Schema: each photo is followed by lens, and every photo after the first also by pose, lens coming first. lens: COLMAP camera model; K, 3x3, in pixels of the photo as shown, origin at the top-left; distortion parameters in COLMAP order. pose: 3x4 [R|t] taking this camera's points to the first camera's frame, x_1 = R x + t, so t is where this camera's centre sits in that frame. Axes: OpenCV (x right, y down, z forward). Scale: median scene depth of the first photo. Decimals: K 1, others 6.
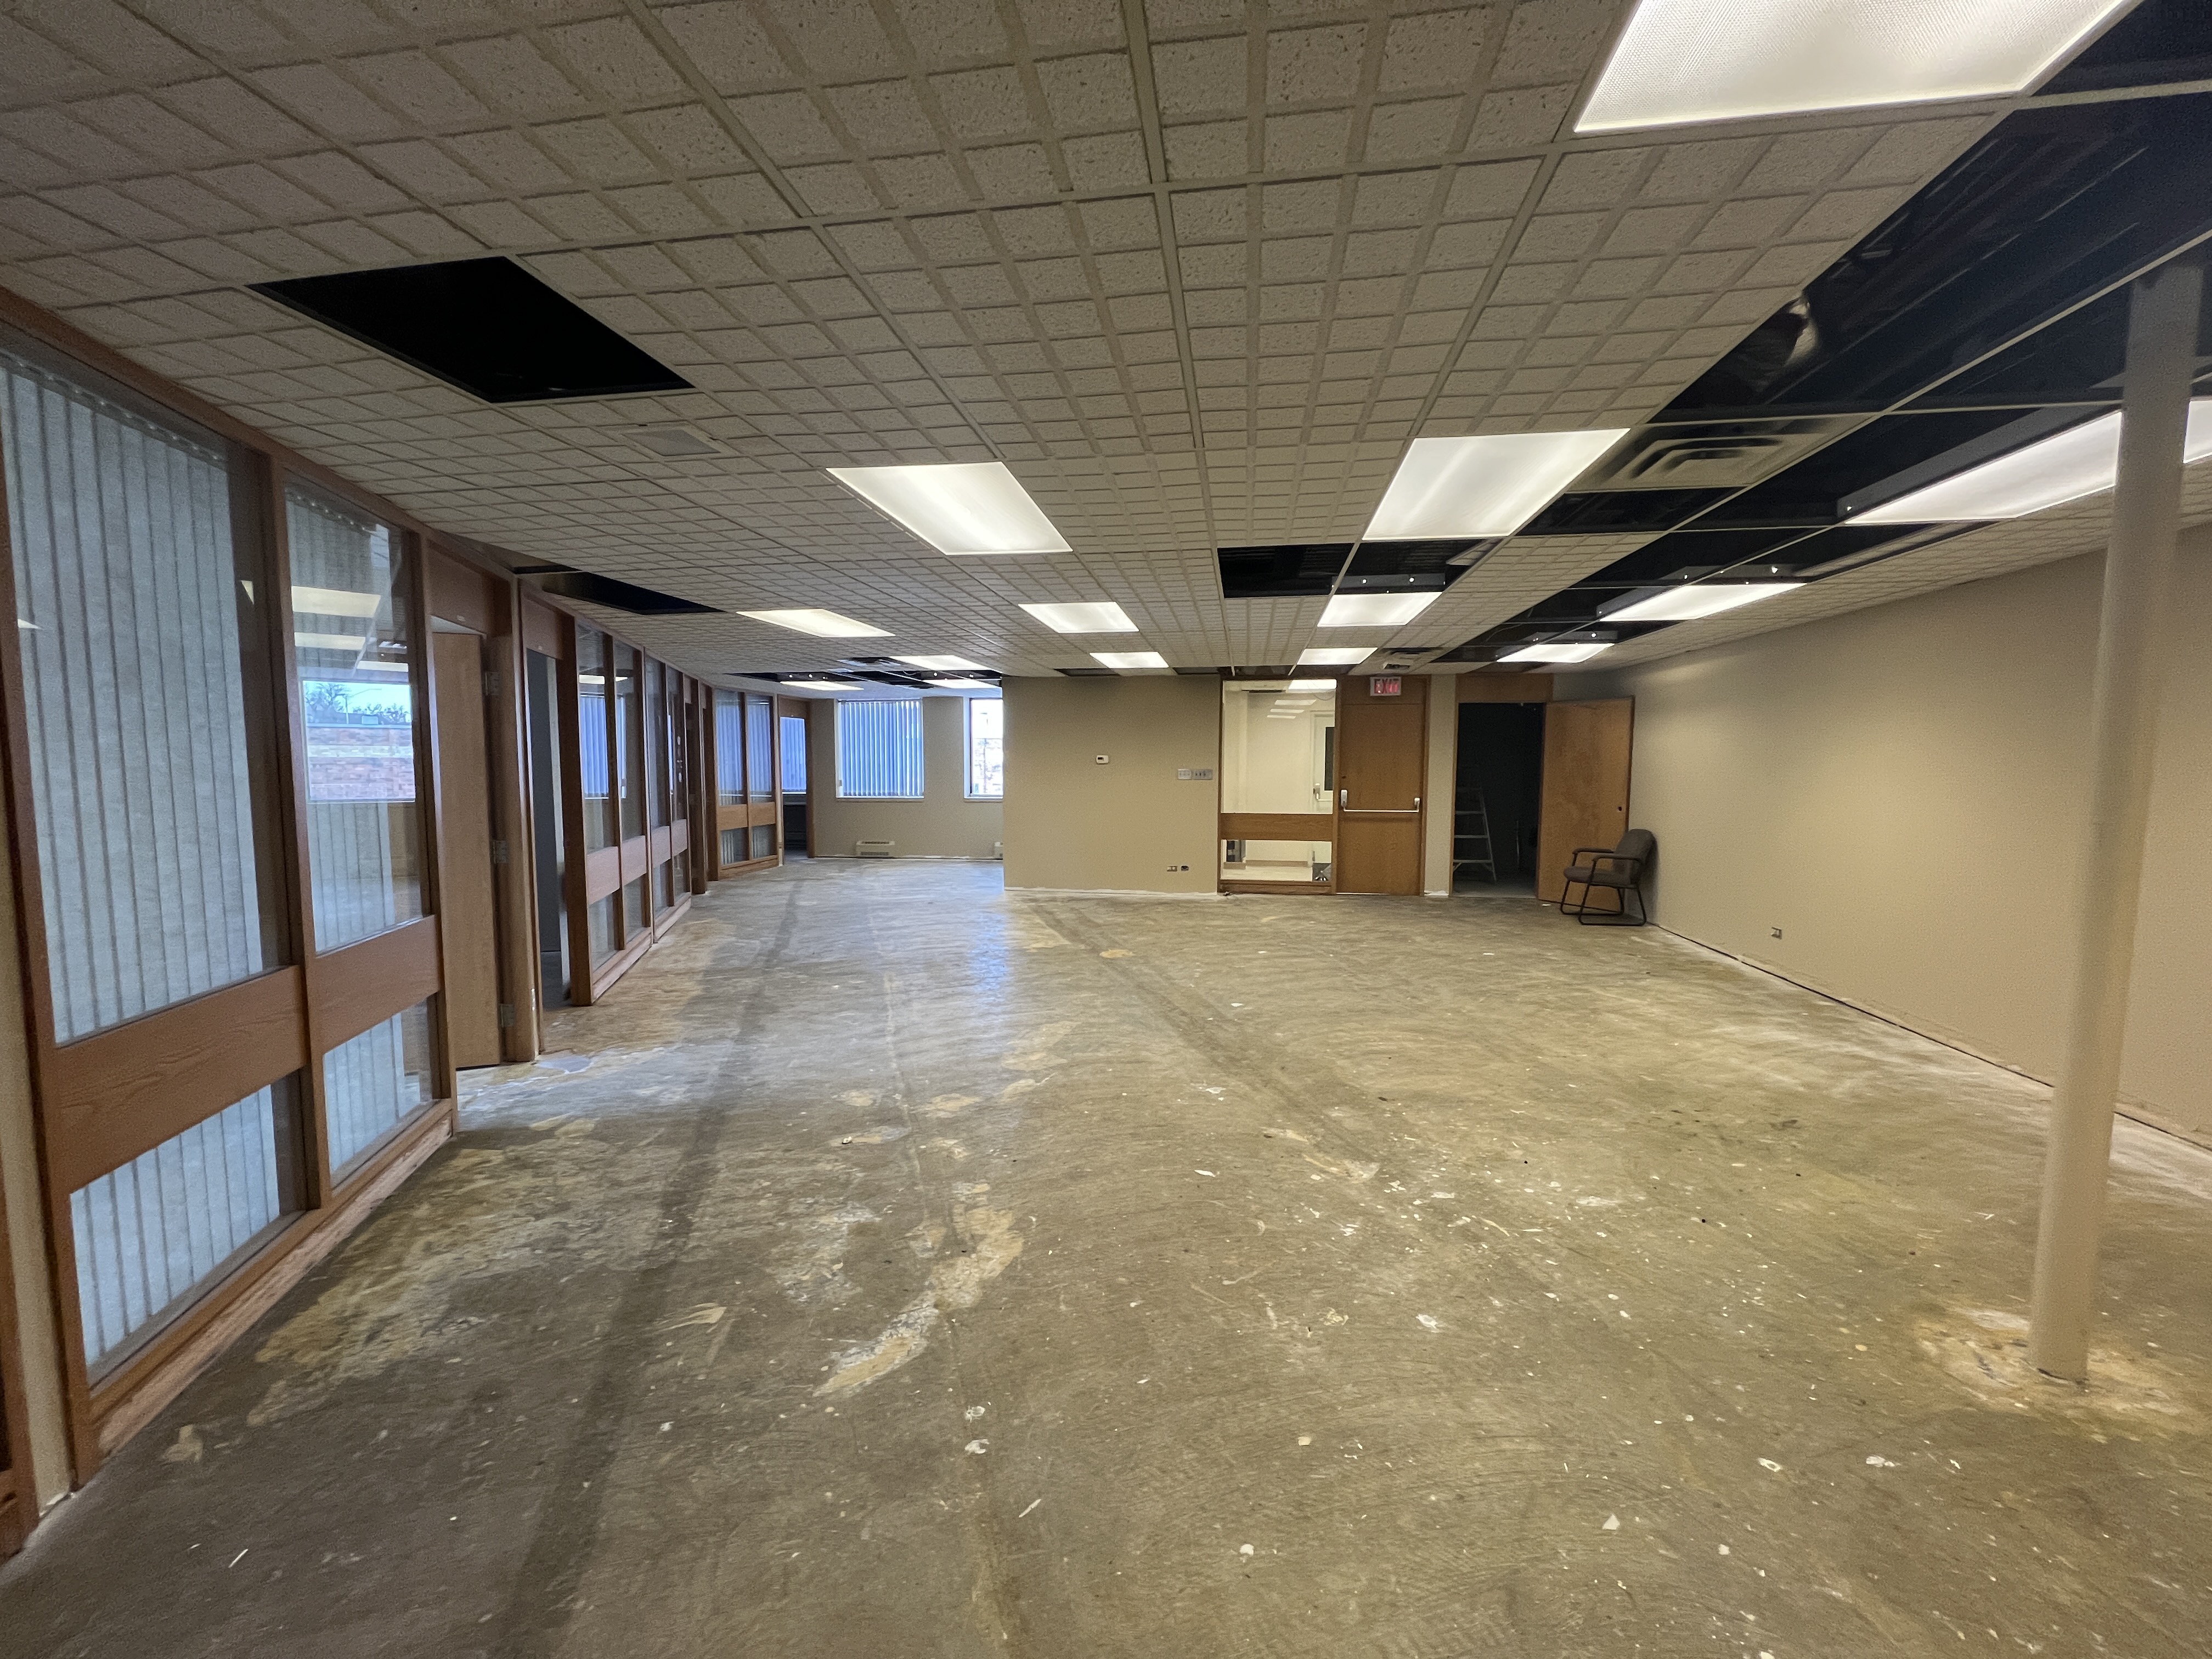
lens RADIAL K [[882.1, 0, 1112.2], [0, 882.1, 828.5], [0, 0, 1]] dist [-0.004637, 0.000530]
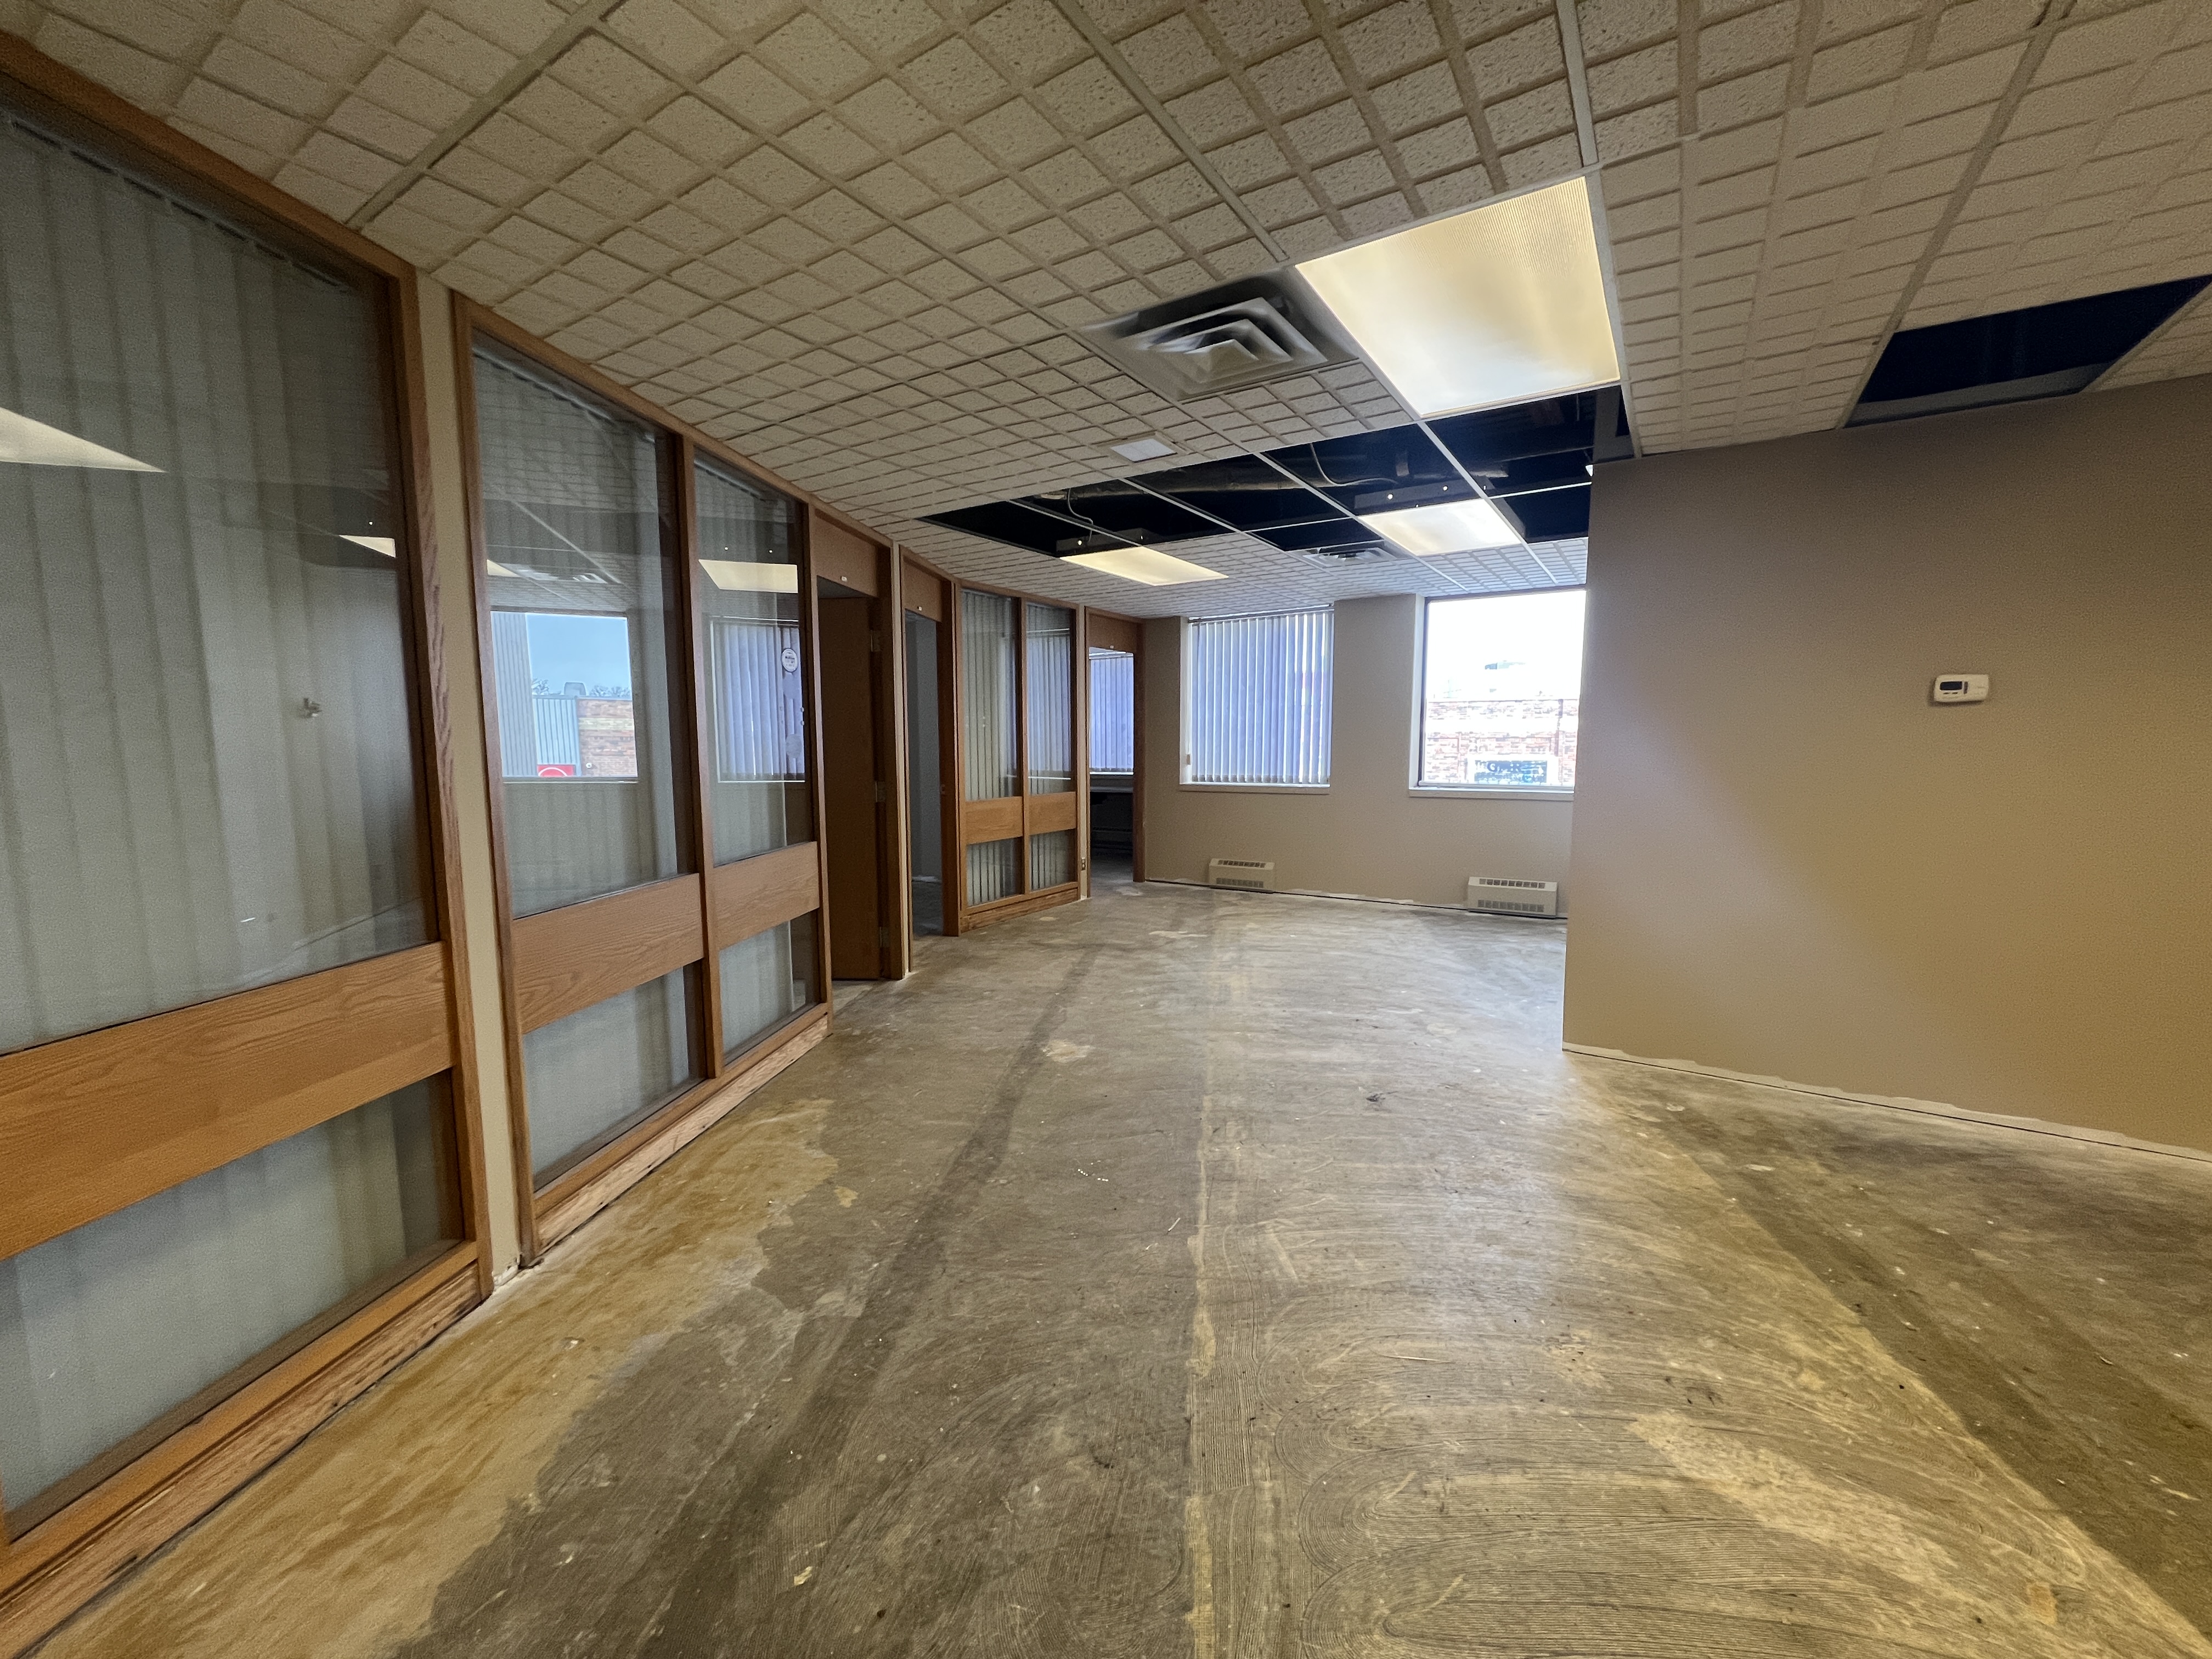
lens RADIAL K [[882.1, 0, 1110.1], [0, 882.1, 834.2], [0, 0, 1]] dist [-0.004637, 0.000530]
pose [[0.911915, 0.039365, -0.408487, -0.384721], [-0.025220, 0.998883, 0.039958, -0.081246], [0.409604, -0.026137, 0.911889, 1.501821]]
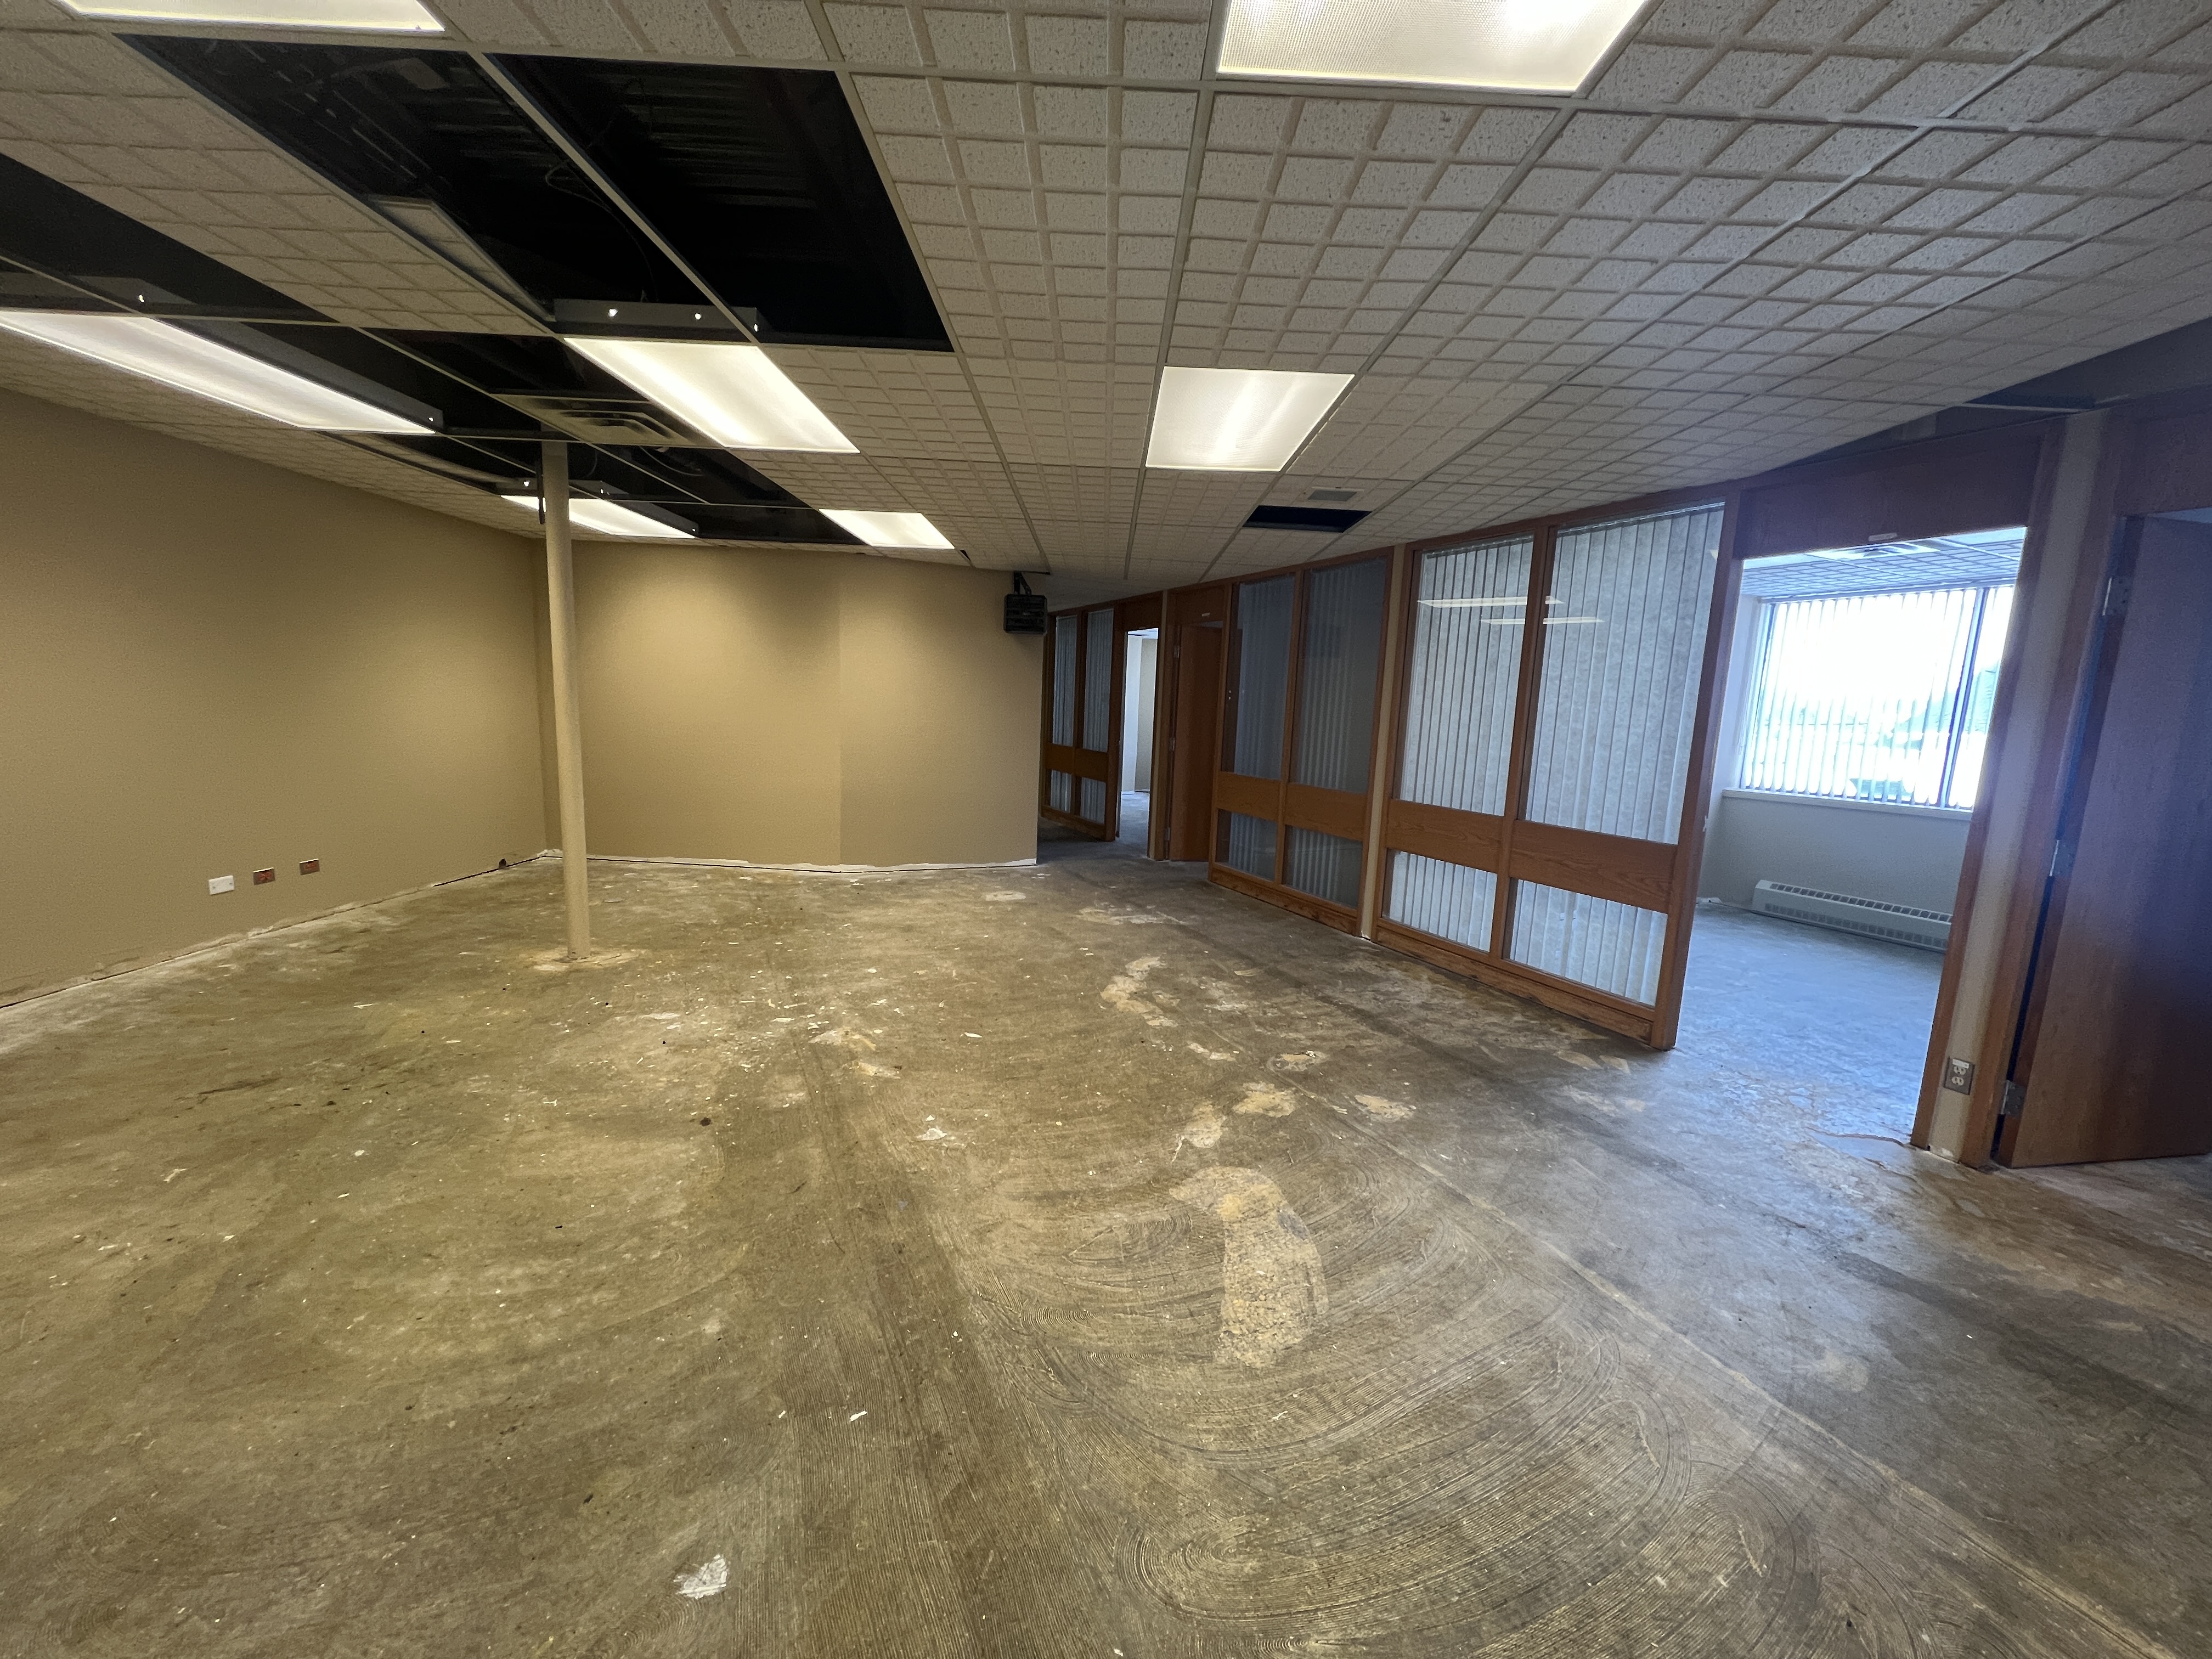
lens RADIAL K [[878.1, 0, 1112.2], [0, 878.1, 833.3], [0, 0, 1]] dist [-0.001956, 0.000430]
pose [[-0.986182, -0.020186, -0.164432, 0.100210], [-0.056642, 0.973817, 0.220163, -0.107948], [0.155682, 0.226434, -0.961504, 1.725304]]
